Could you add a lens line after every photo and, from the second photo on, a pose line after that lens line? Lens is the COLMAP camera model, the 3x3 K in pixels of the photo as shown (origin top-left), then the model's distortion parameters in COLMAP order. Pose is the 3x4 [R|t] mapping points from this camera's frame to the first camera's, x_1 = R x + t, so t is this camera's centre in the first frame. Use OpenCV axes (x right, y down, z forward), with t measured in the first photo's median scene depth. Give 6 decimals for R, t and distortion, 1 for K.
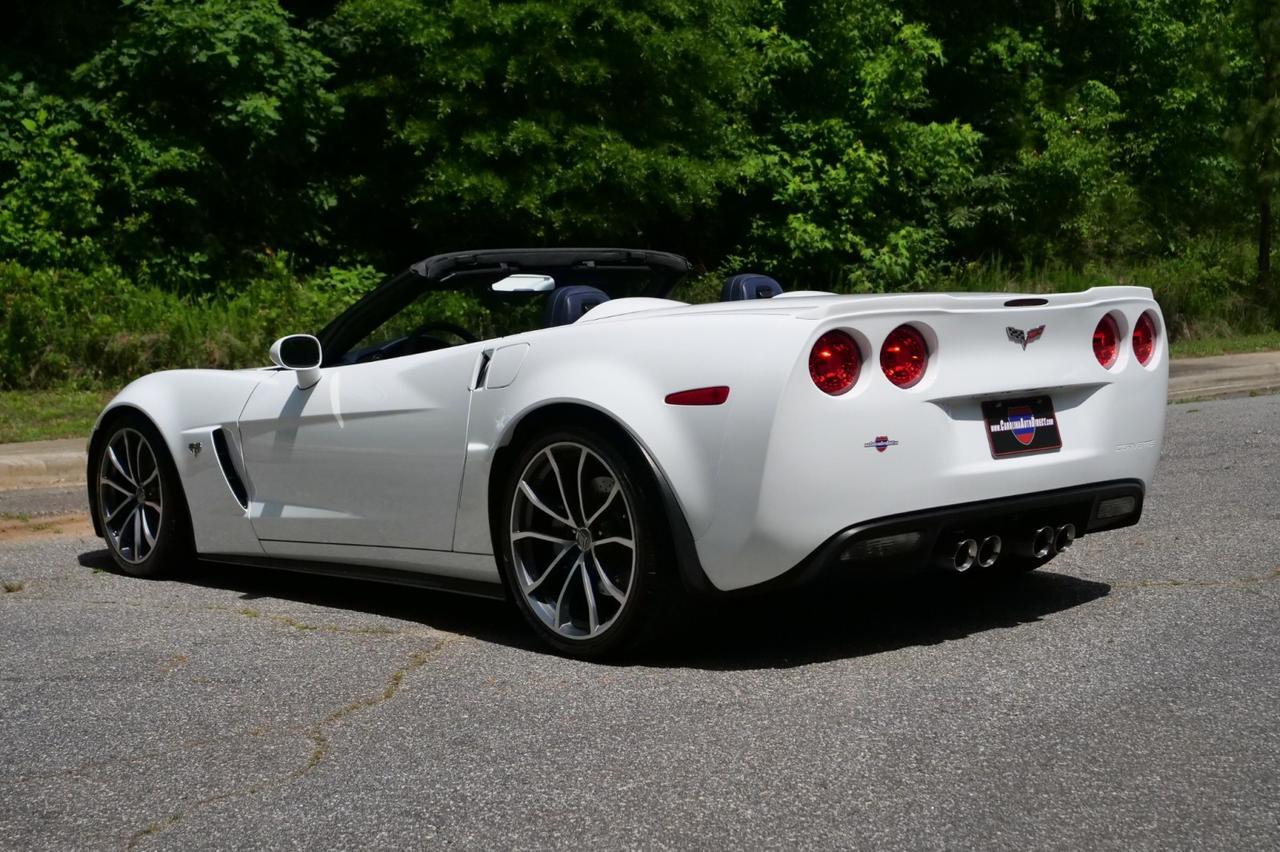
lens RADIAL K [[1988.8, 0, 687.1], [0, 1988.8, 449.4], [0, 0, 1]] dist [0.026207, 0.000000]
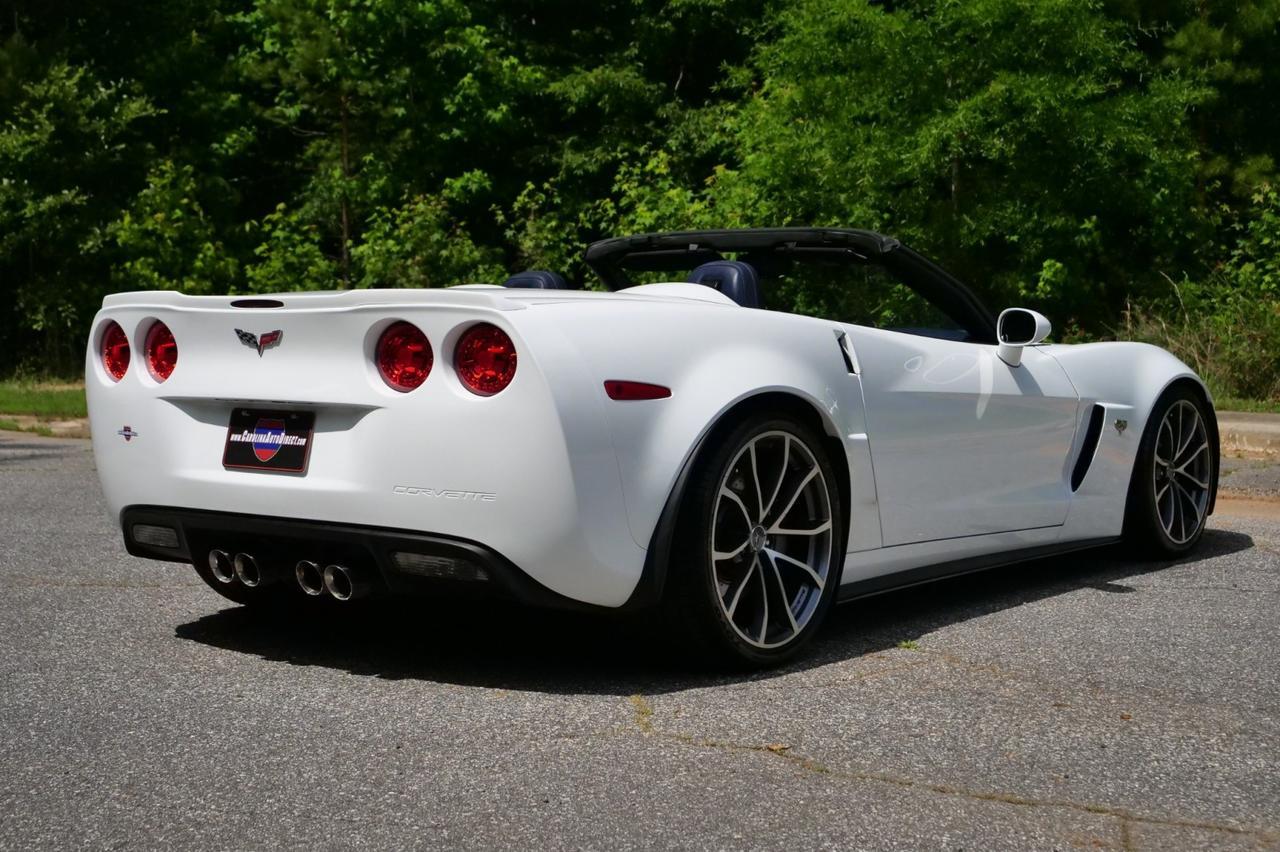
lens RADIAL K [[2040.6, 0, 645.7], [0, 2040.6, 426.5], [0, 0, 1]] dist [-0.055457, 0.000000]
pose [[0.166763, 0.101794, -0.980728, 1.017465], [-0.083123, 0.992567, 0.088888, -0.105668], [0.982487, 0.066698, 0.173985, 0.933665]]
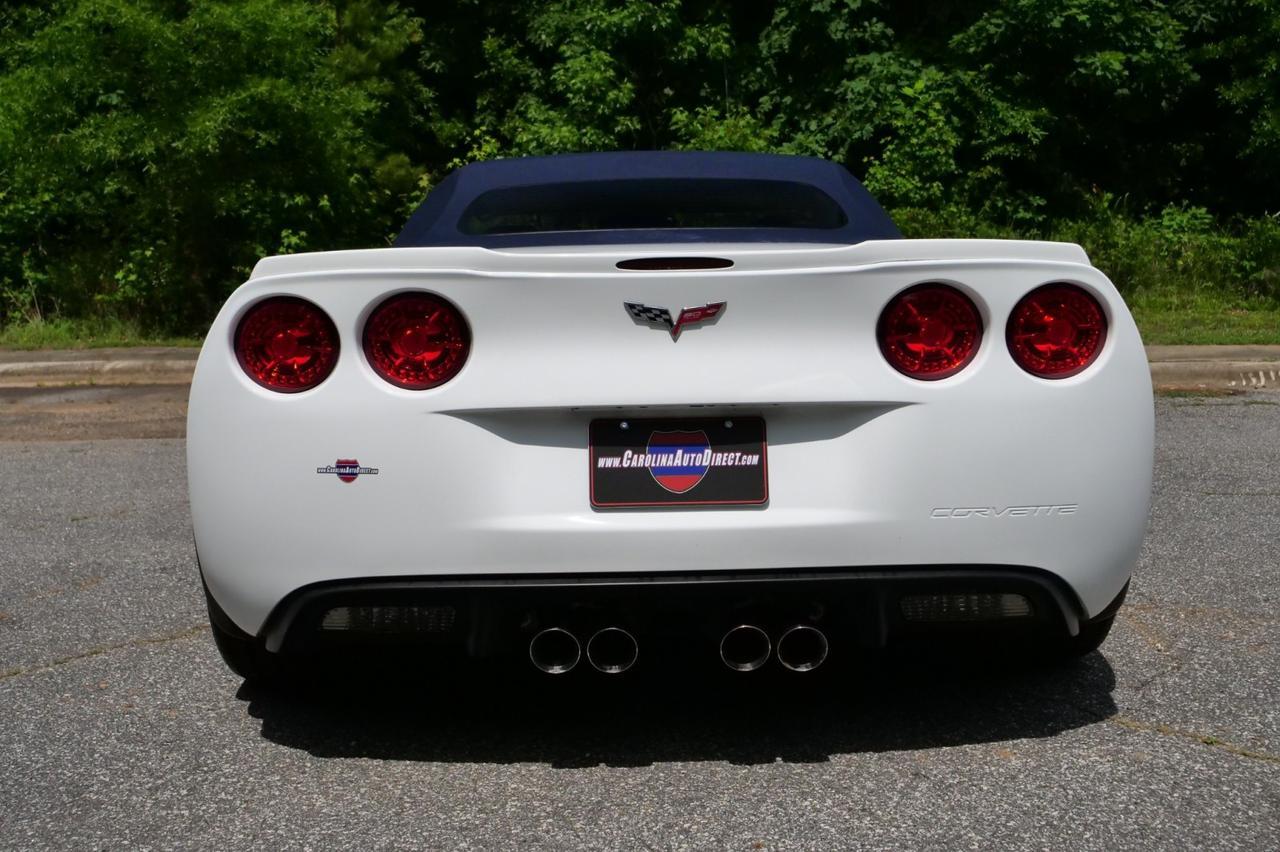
lens RADIAL K [[1413.6, 0, 634.1], [0, 1413.6, 417.5], [0, 0, 1]] dist [0.010901, 0.000000]
pose [[0.740658, 0.102408, -0.664032, 0.416277], [-0.065759, 0.994620, 0.080044, -0.055732], [0.668656, -0.015620, 0.743408, 0.615365]]
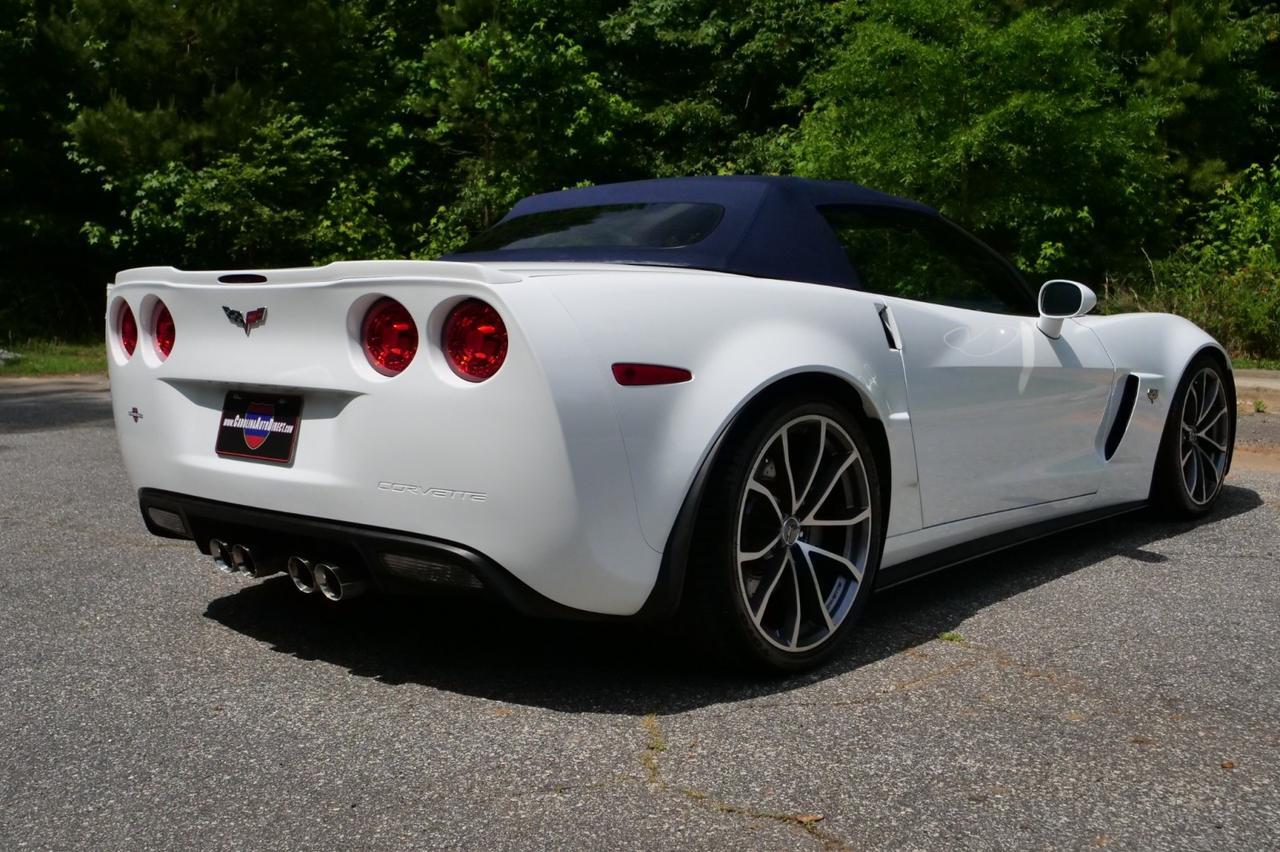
lens RADIAL K [[1413.6, 0, 627.2], [0, 1413.6, 434.3], [0, 0, 1]] dist [0.010901, 0.000000]
pose [[0.095661, 0.146350, -0.984597, 0.709628], [-0.075172, 0.987370, 0.139459, -0.095171], [0.992571, 0.060674, 0.105455, 1.011398]]
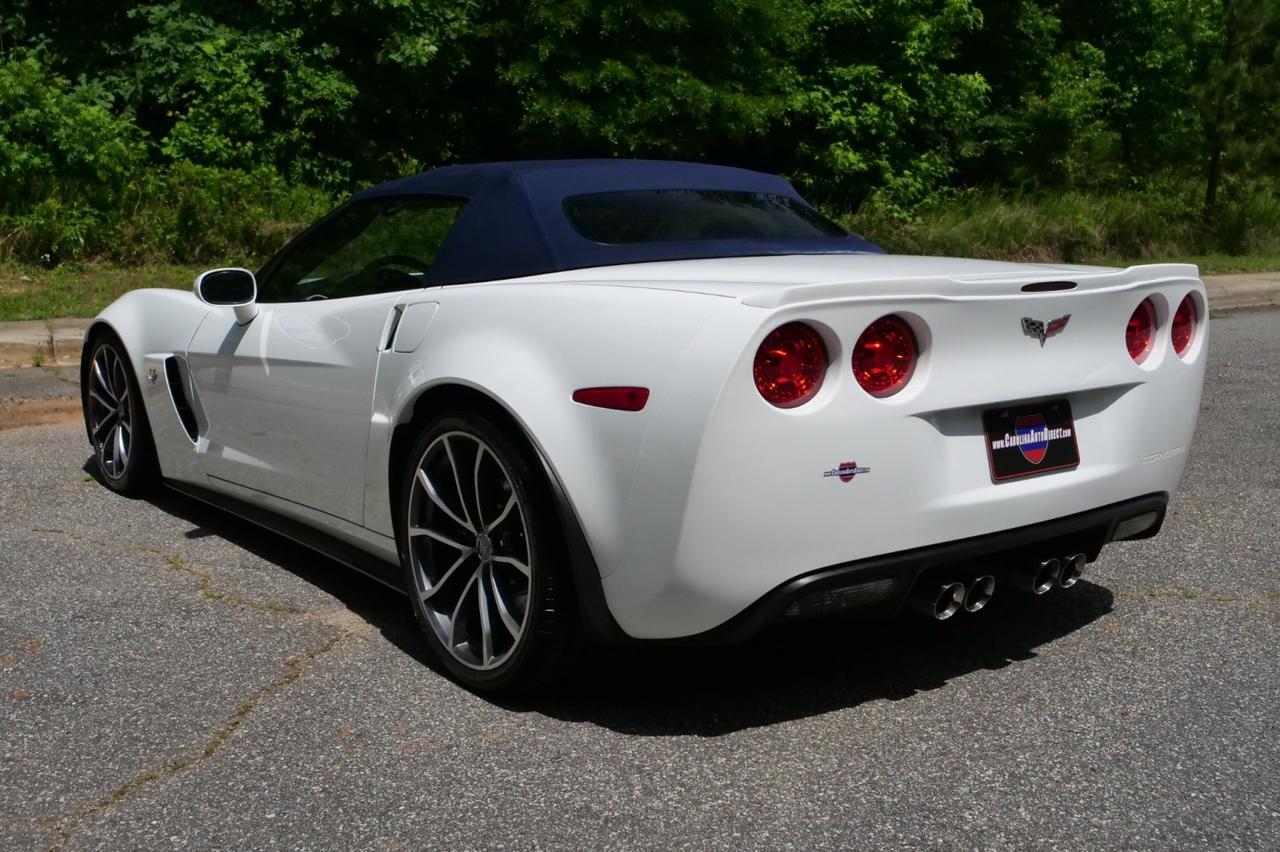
lens RADIAL K [[1413.6, 0, 645.9], [0, 1413.6, 436.7], [0, 0, 1]] dist [0.010901, 0.000000]
pose [[0.995866, 0.054414, -0.072737, 0.051281], [-0.047494, 0.994468, 0.093691, -0.054591], [0.077433, -0.089849, 0.992941, 0.393768]]
